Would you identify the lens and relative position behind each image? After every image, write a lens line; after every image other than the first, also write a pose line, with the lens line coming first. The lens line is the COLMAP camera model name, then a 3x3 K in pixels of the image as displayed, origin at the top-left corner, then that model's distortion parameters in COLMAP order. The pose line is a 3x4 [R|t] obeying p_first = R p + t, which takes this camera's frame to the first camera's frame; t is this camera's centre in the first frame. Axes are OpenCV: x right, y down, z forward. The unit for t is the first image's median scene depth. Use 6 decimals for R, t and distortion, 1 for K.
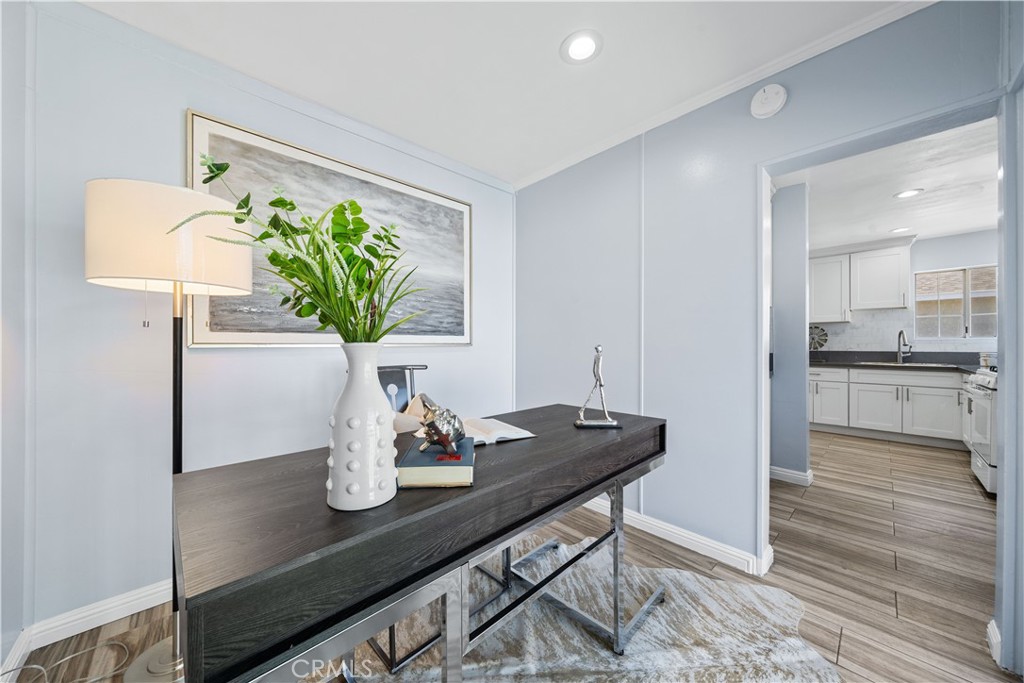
lens RADIAL K [[352.5, 0, 509.0], [0, 352.5, 343.4], [0, 0, 1]] dist [-0.003122, 0.000246]
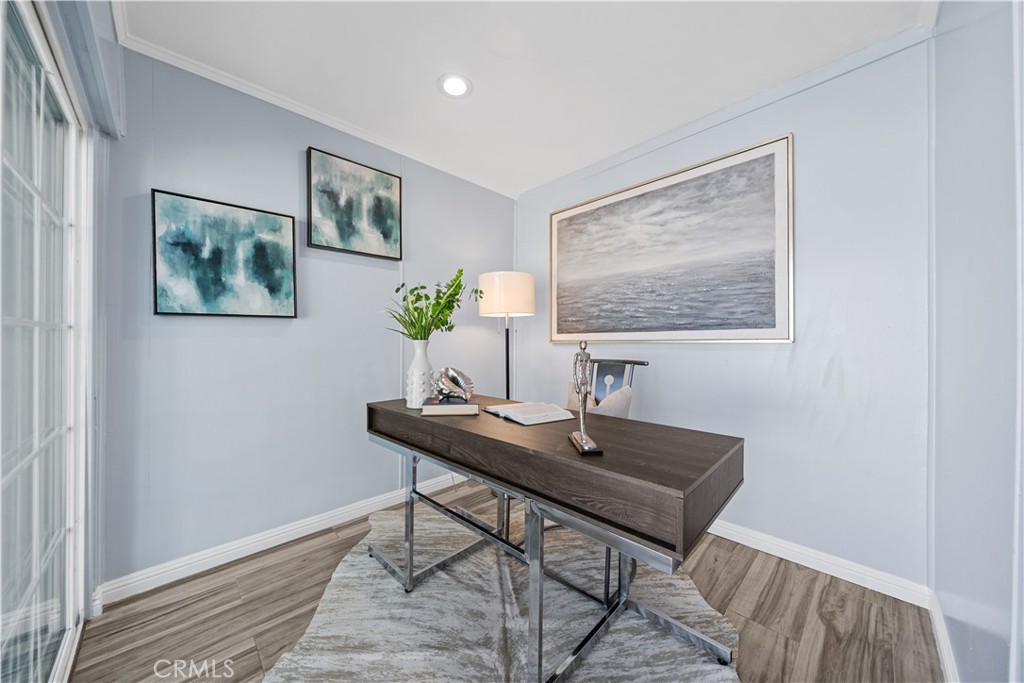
lens RADIAL K [[352.5, 0, 512.0], [0, 352.5, 341.4], [0, 0, 1]] dist [-0.003122, 0.000246]
pose [[0.023776, -0.005292, -0.999703, 0.637089], [0.002146, 0.999984, -0.005242, 0.008358], [0.999715, -0.002021, 0.023787, 0.517446]]
